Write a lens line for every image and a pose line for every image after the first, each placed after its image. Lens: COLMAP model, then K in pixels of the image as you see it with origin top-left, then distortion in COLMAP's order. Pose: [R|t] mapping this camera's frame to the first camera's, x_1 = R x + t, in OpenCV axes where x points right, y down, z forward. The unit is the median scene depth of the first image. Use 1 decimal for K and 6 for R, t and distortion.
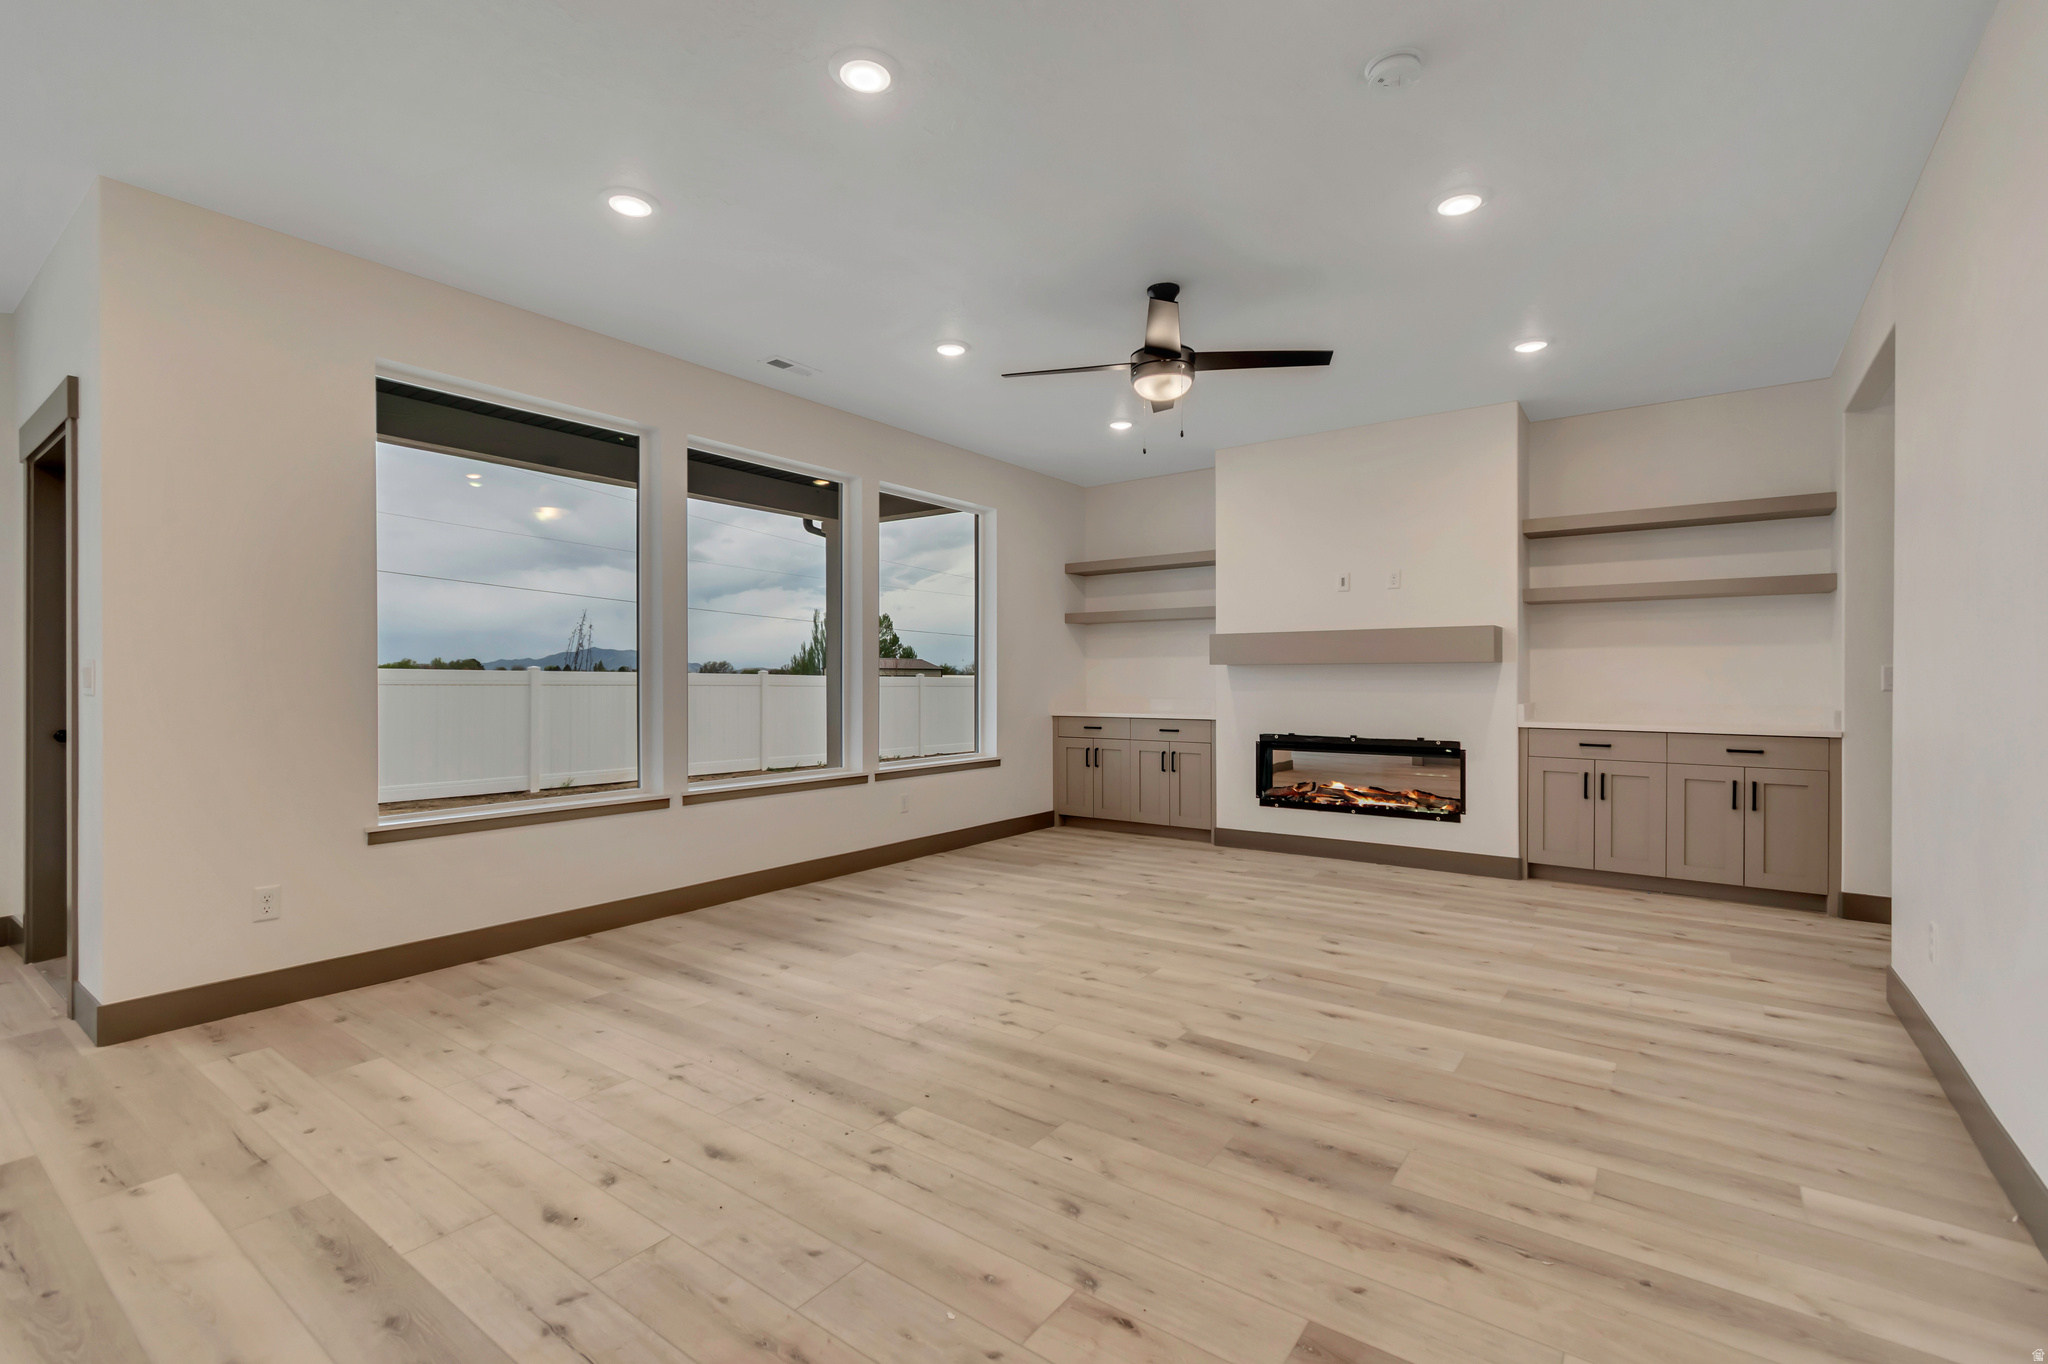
lens RADIAL K [[910.9, 0, 1017.3], [0, 910.9, 669.8], [0, 0, 1]] dist [0.007417, -0.003044]
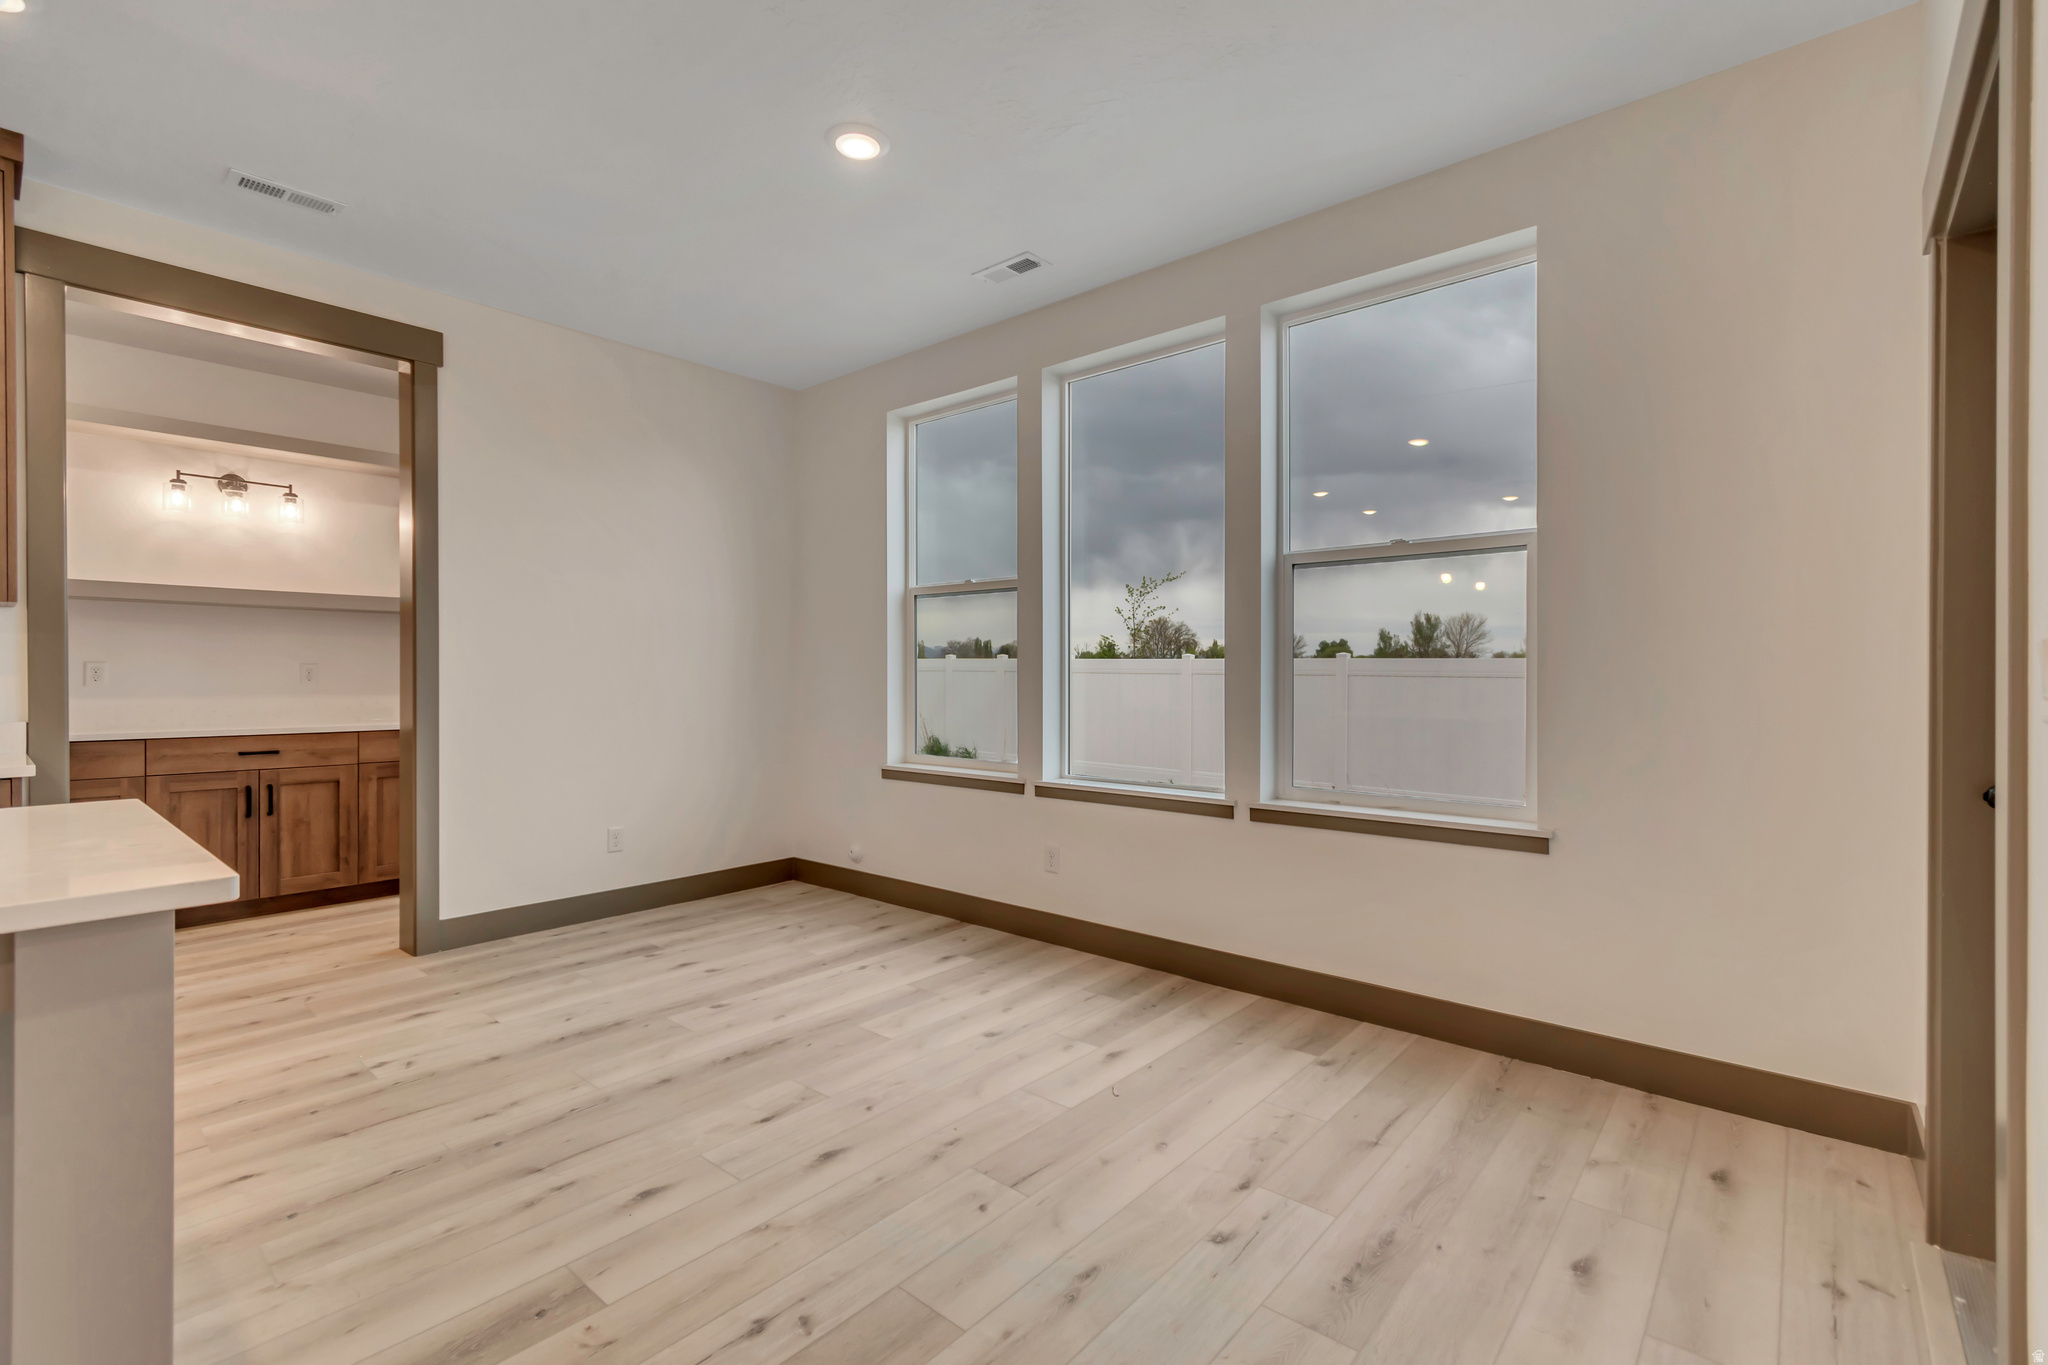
lens RADIAL K [[910.6, 0, 1032.2], [0, 910.6, 696.9], [0, 0, 1]] dist [-0.011194, -0.000736]
pose [[-0.068526, 0.023445, -0.997374, -0.635841], [0.009036, 0.999697, 0.022879, 0.010507], [0.997608, -0.007444, -0.068717, 0.622045]]
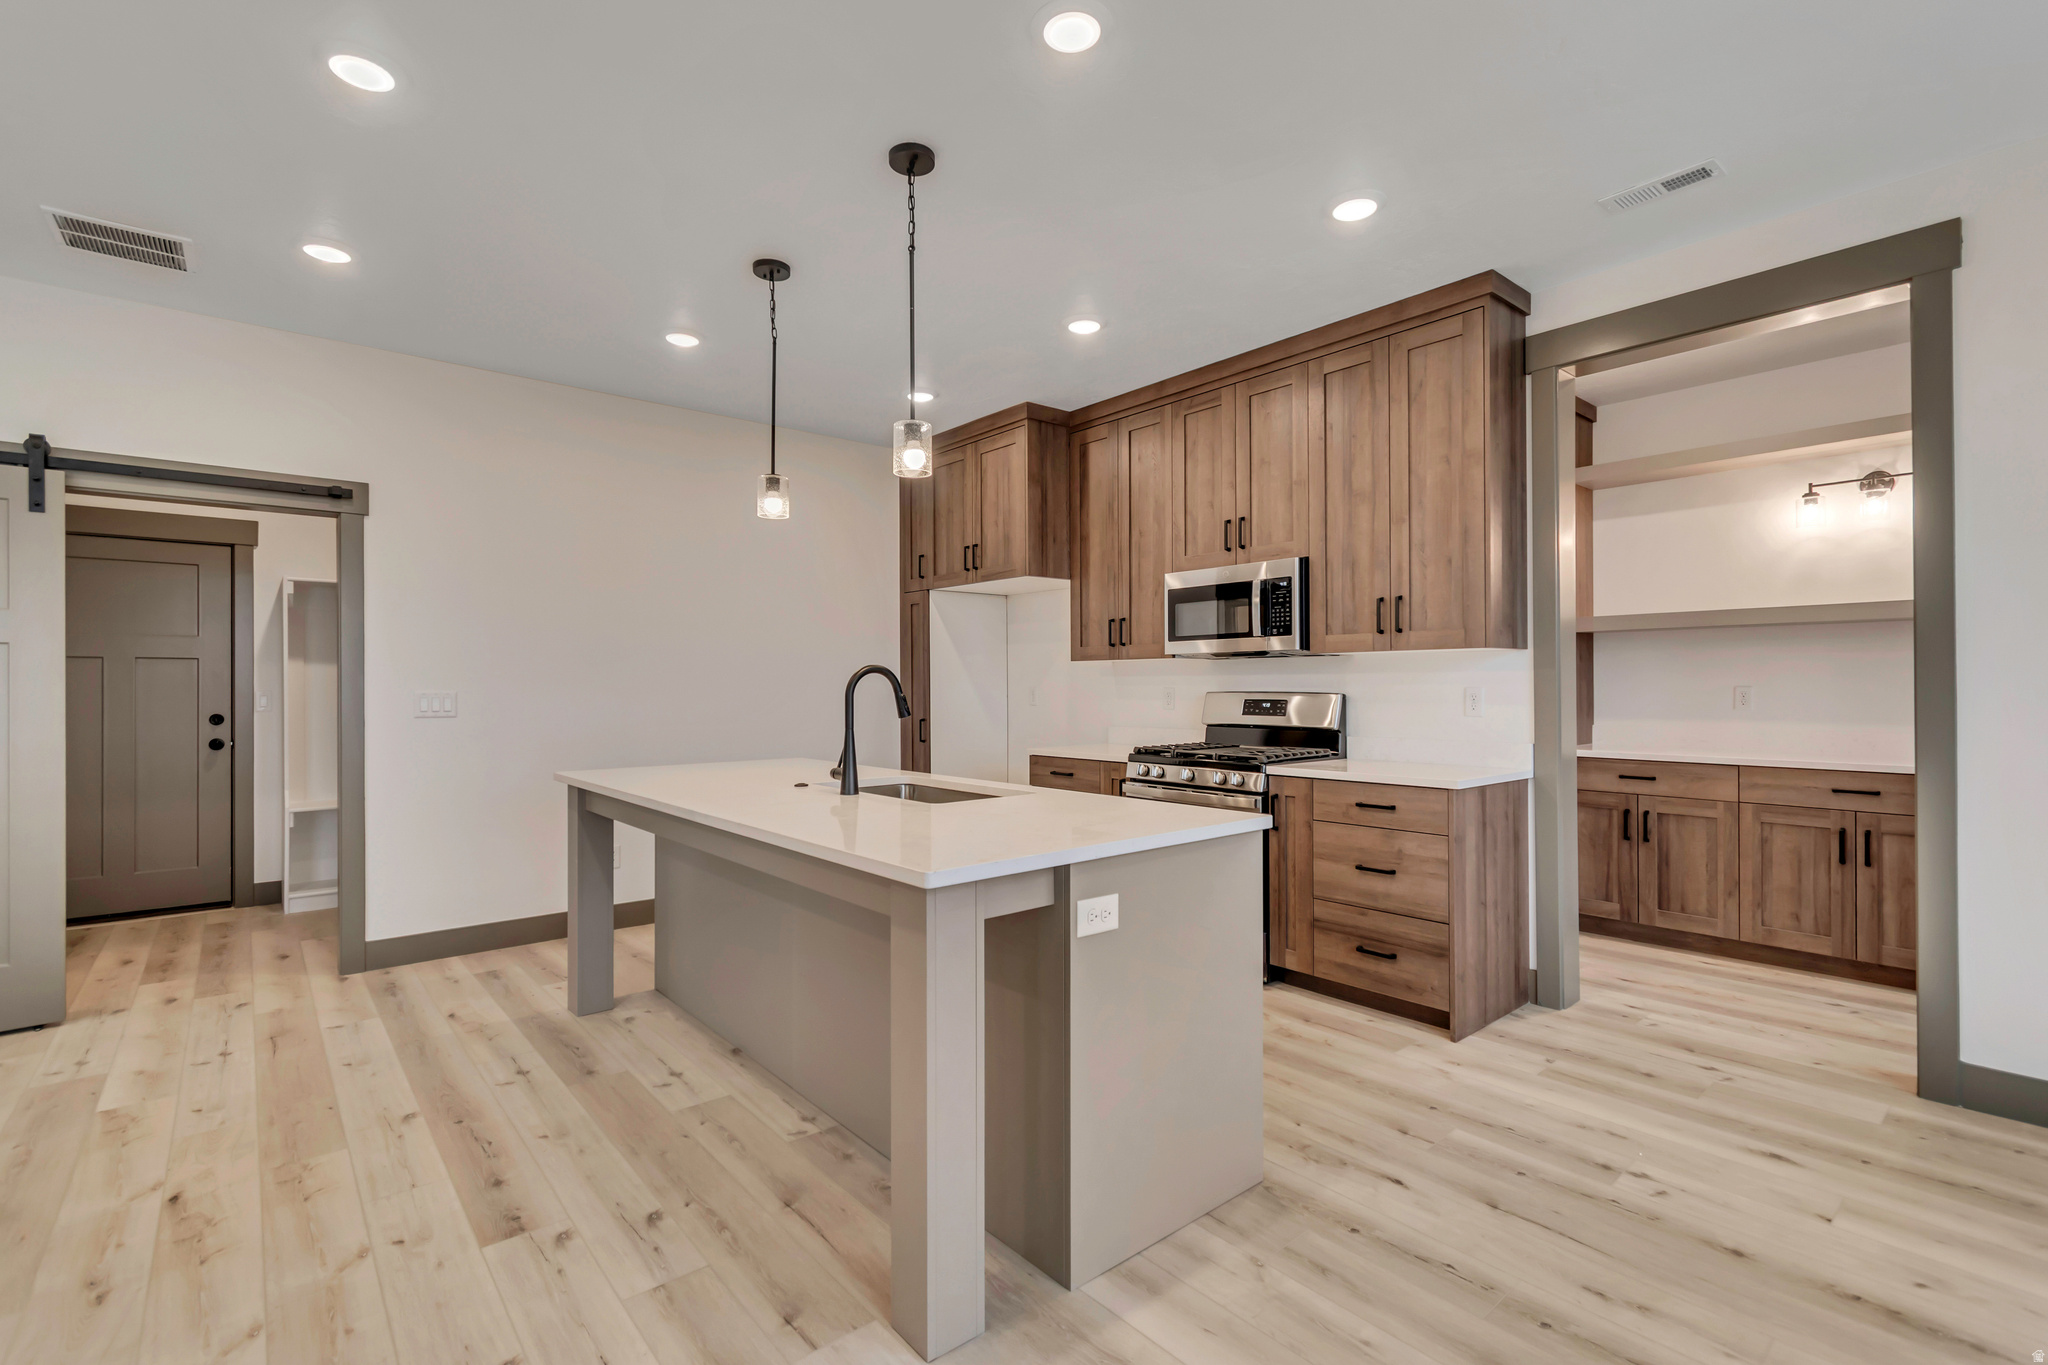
lens RADIAL K [[910.9, 0, 1023.8], [0, 910.9, 693.6], [0, 0, 1]] dist [0.007417, -0.003044]
pose [[-0.974171, 0.003909, 0.225777, -1.103785], [0.003435, 0.999991, -0.002492, -0.012415], [-0.225785, -0.001652, -0.974176, 0.765436]]
